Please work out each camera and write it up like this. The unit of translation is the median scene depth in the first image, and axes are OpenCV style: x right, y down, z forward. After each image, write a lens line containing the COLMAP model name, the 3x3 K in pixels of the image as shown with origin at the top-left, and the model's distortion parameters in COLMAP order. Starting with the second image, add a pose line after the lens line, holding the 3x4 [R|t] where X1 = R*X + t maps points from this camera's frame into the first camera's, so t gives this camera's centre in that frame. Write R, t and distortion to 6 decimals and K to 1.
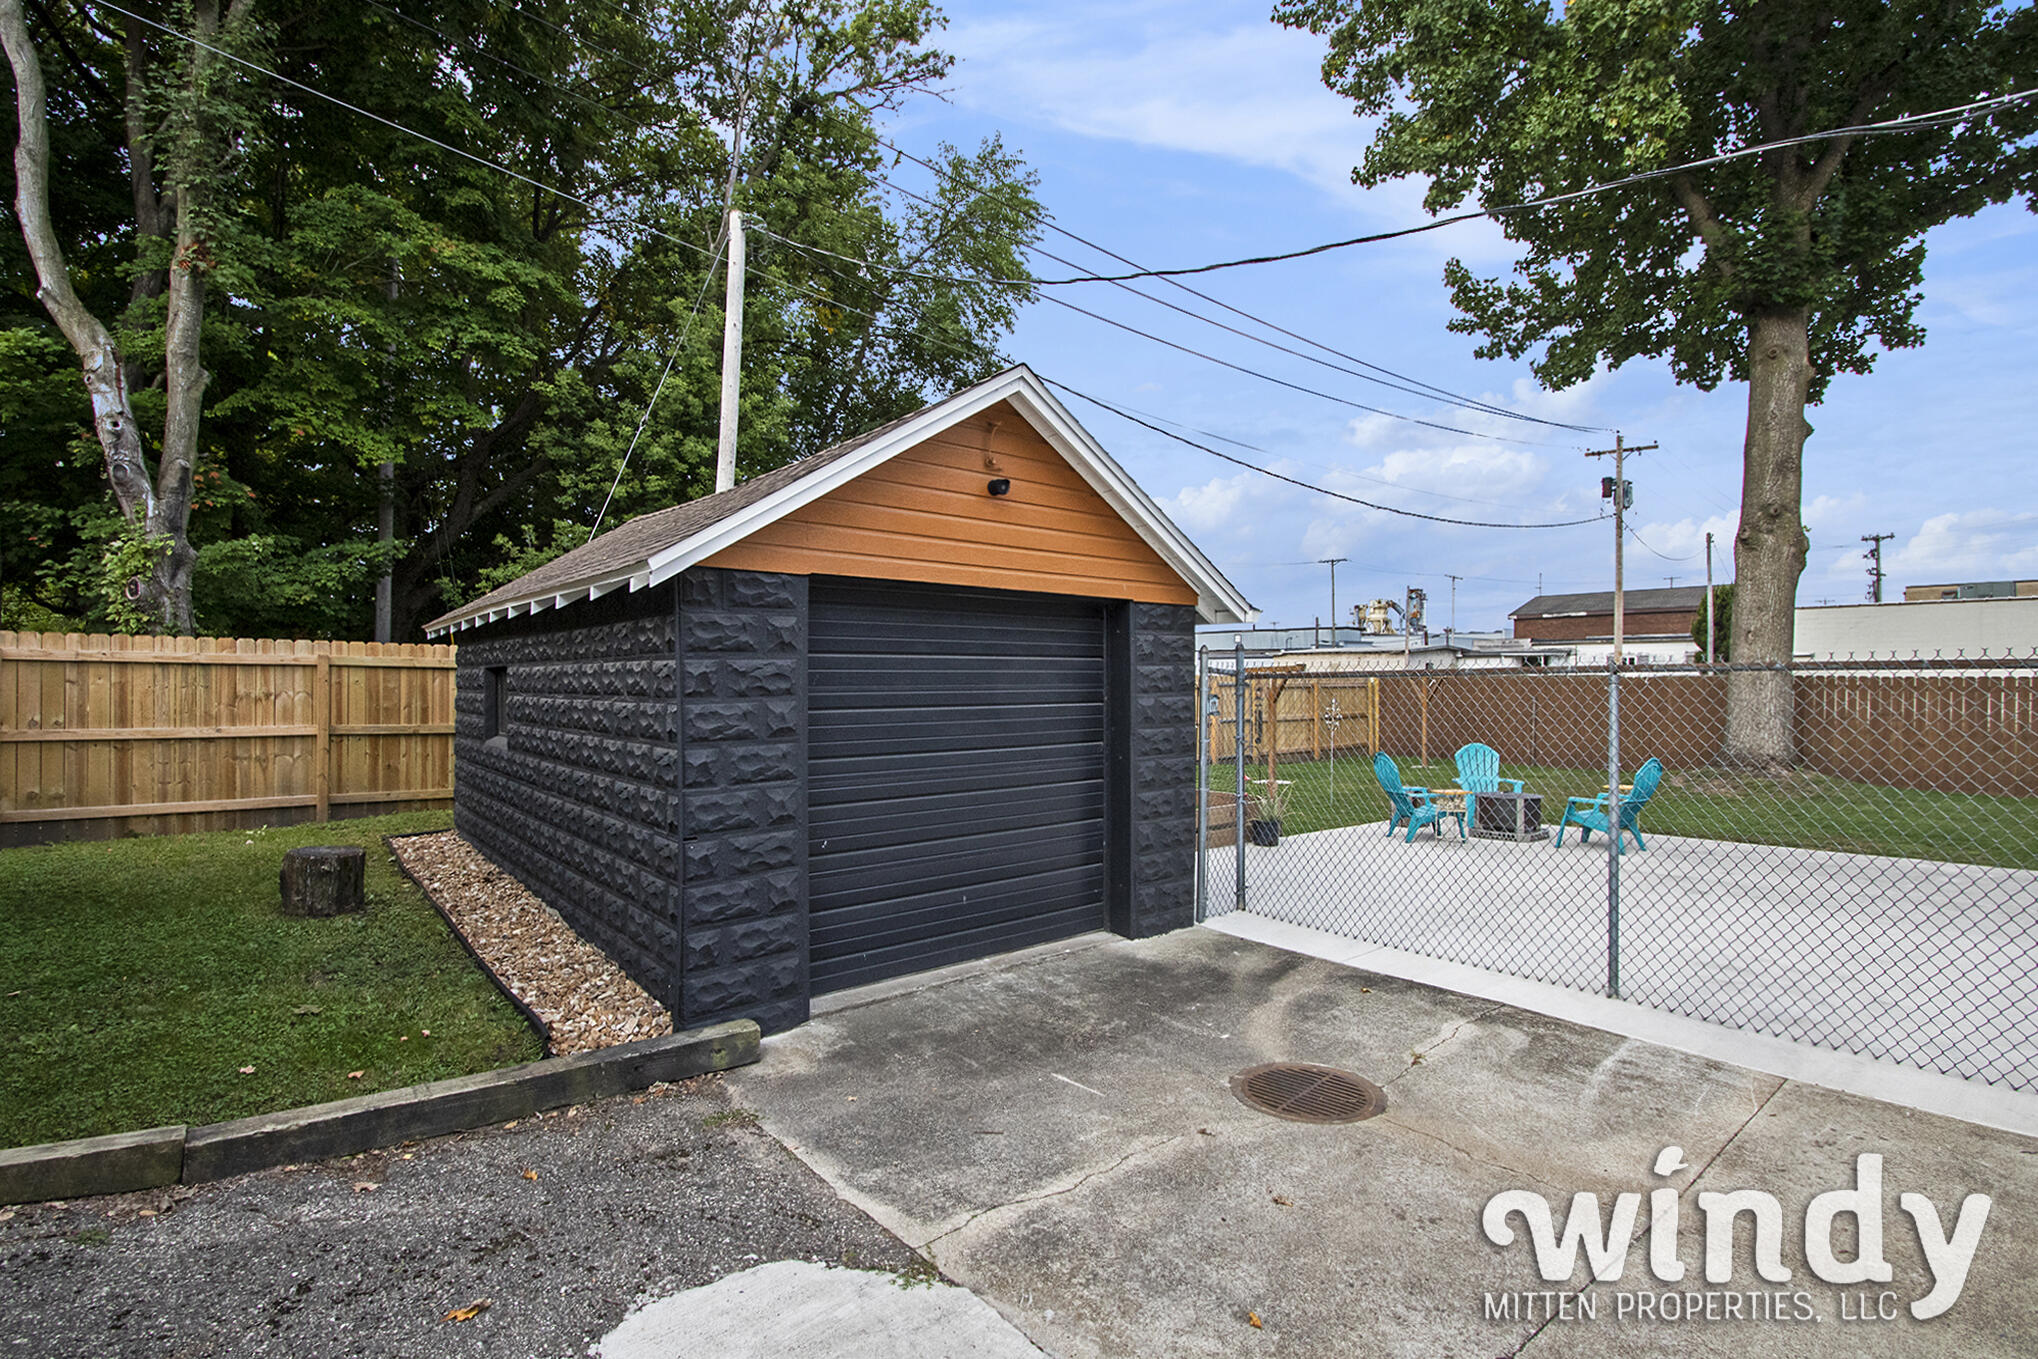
lens RADIAL K [[969.7, 0, 998.3], [0, 969.7, 720.5], [0, 0, 1]] dist [-0.014799, 0.004555]
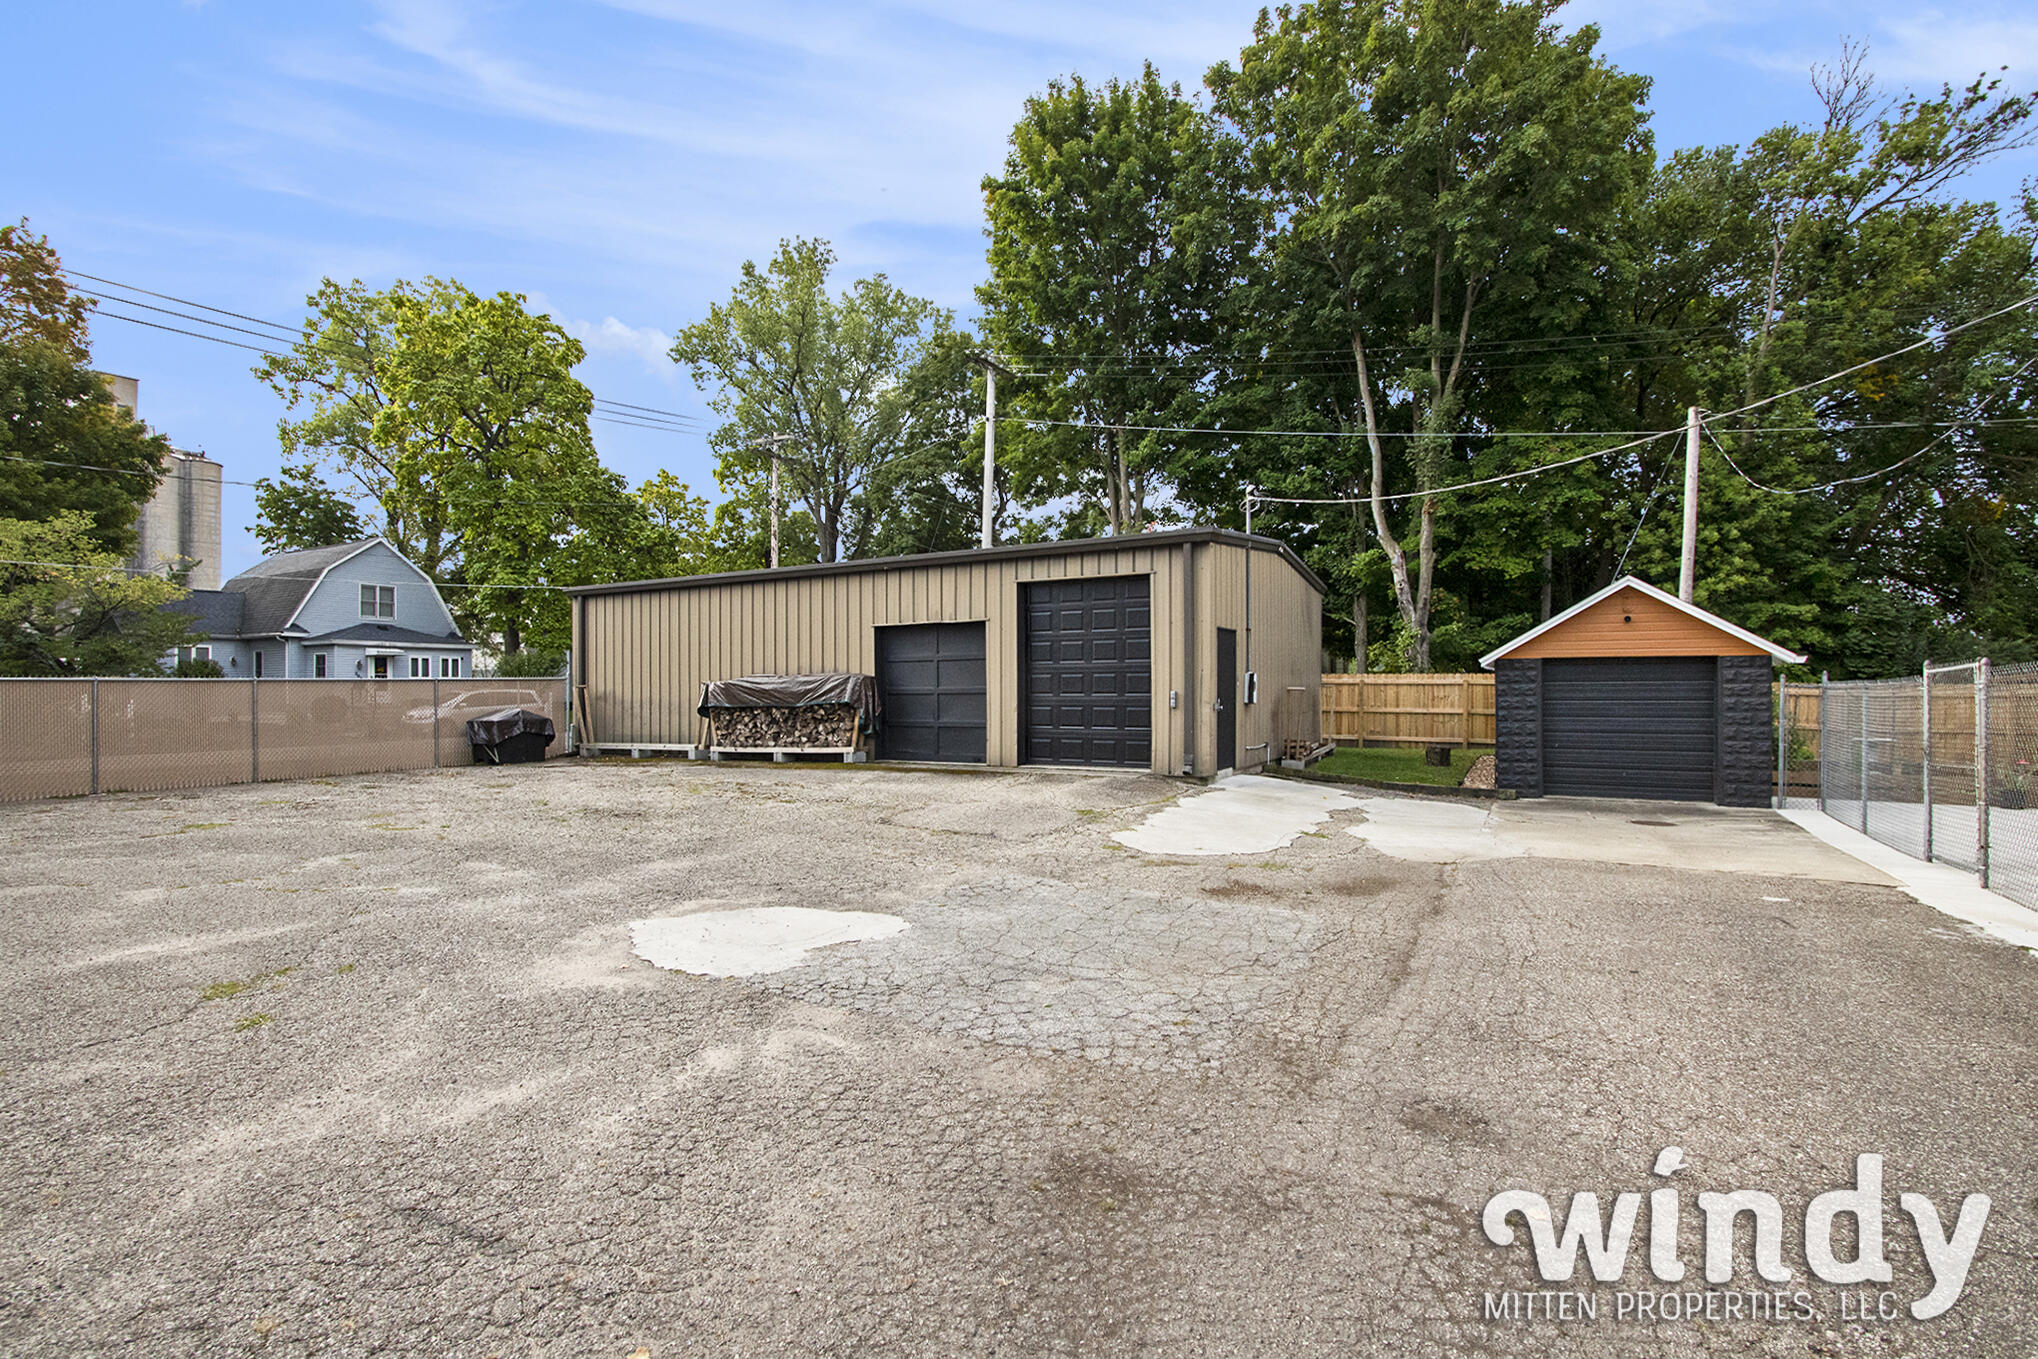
lens RADIAL K [[969.7, 0, 1028.1], [0, 969.7, 666.4], [0, 0, 1]] dist [-0.014799, 0.004555]
pose [[0.411407, -0.027941, -0.911023, 0.907216], [-0.030156, 0.998566, -0.044244, 0.033501], [0.910953, 0.045675, 0.409974, -0.846347]]
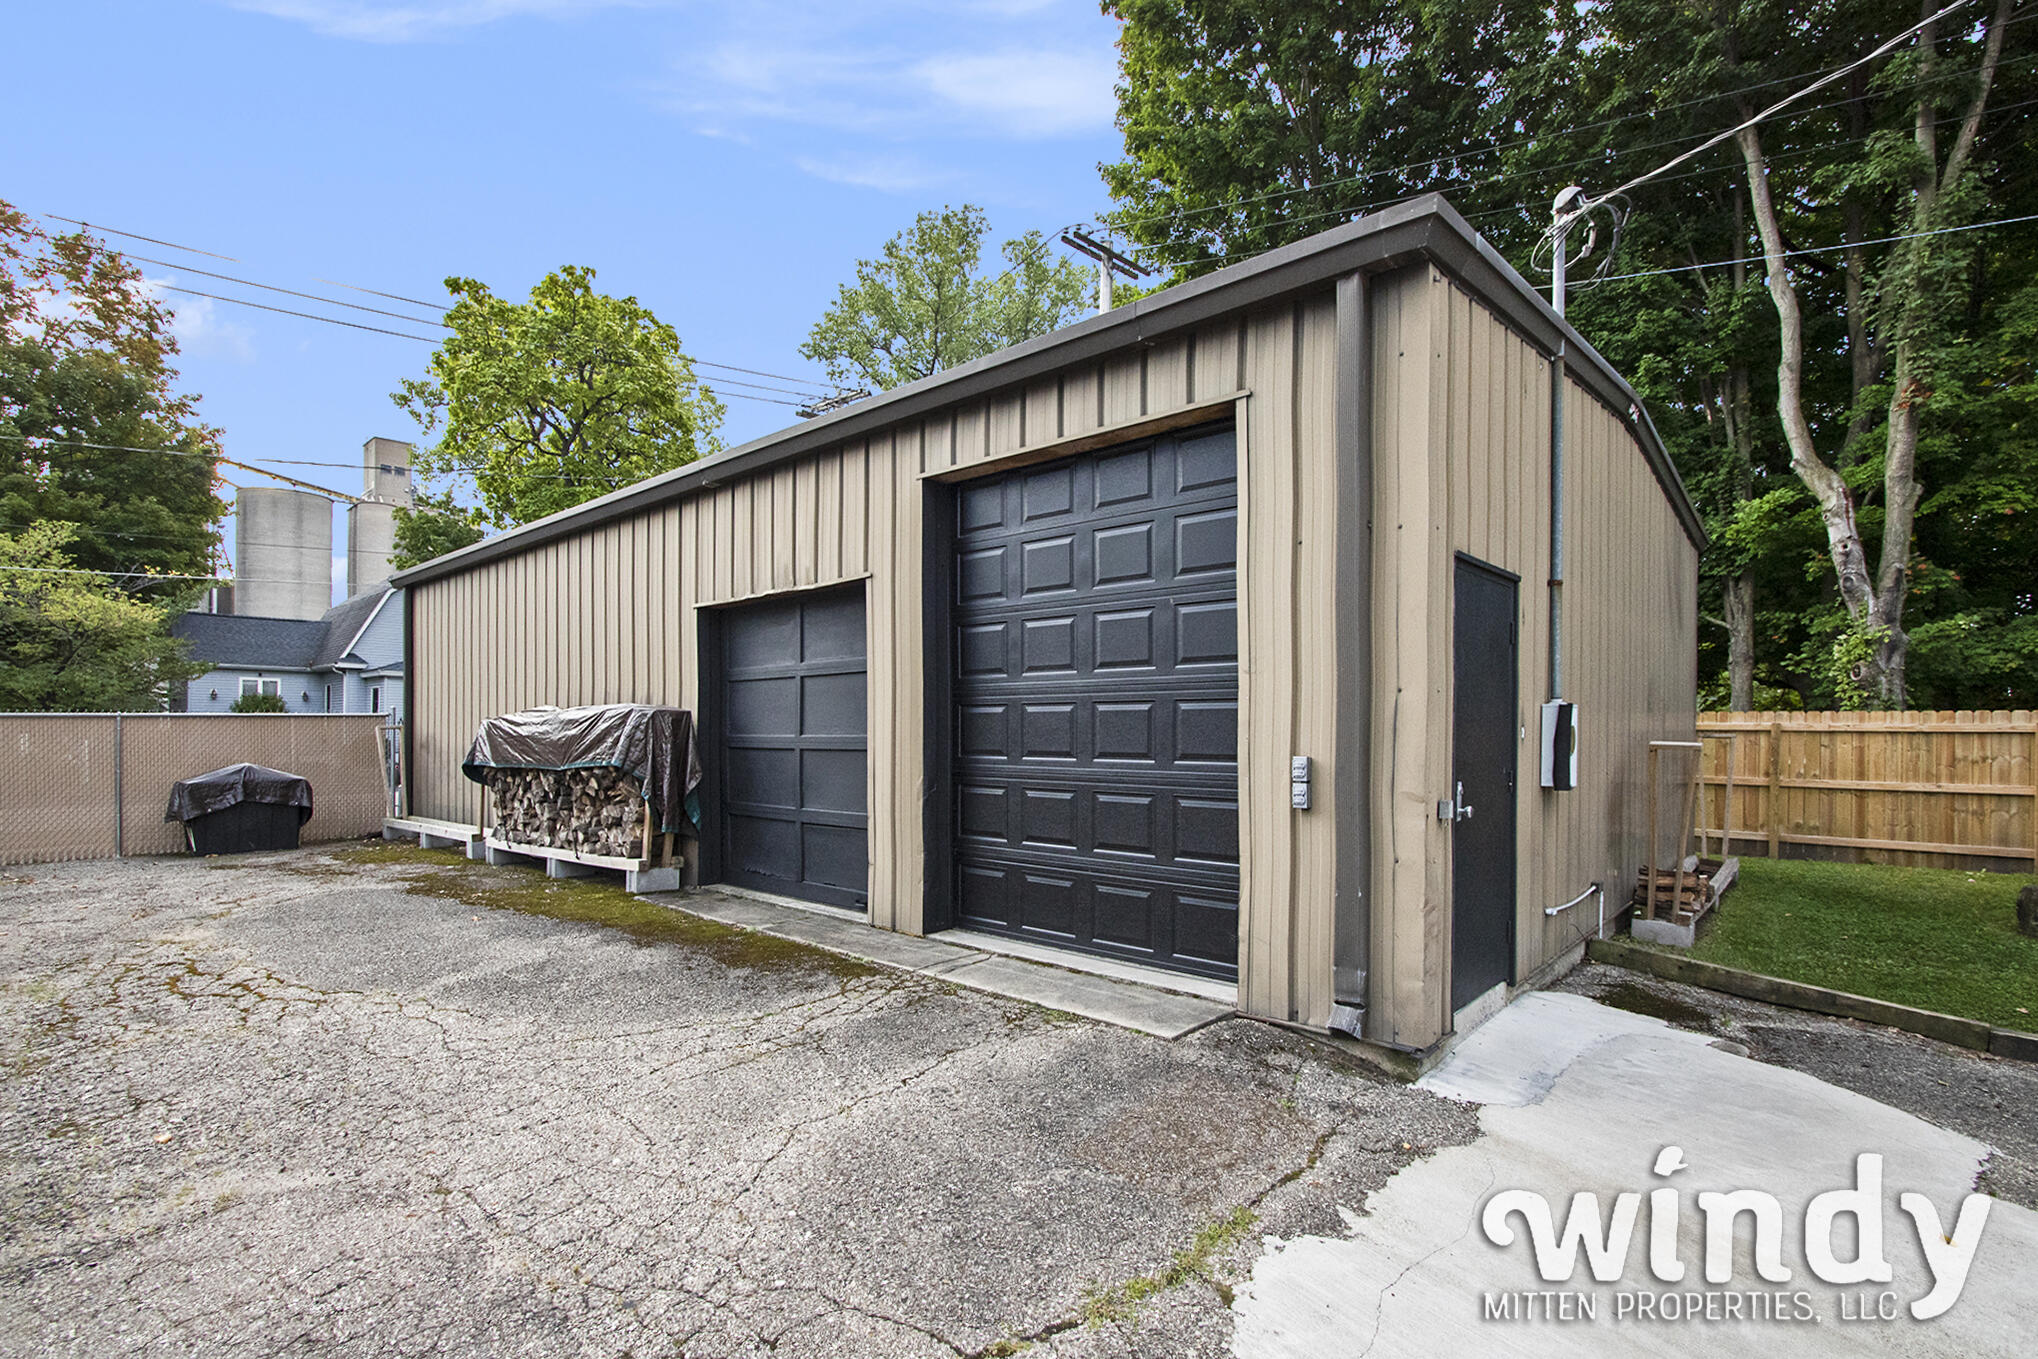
lens RADIAL K [[969.7, 0, 1002.7], [0, 969.7, 718.0], [0, 0, 1]] dist [-0.014799, 0.004555]
pose [[0.160060, -0.016227, -0.986974, 0.175353], [-0.041700, 0.998861, -0.023185, 0.000930], [0.986226, 0.044868, 0.159201, -0.317743]]
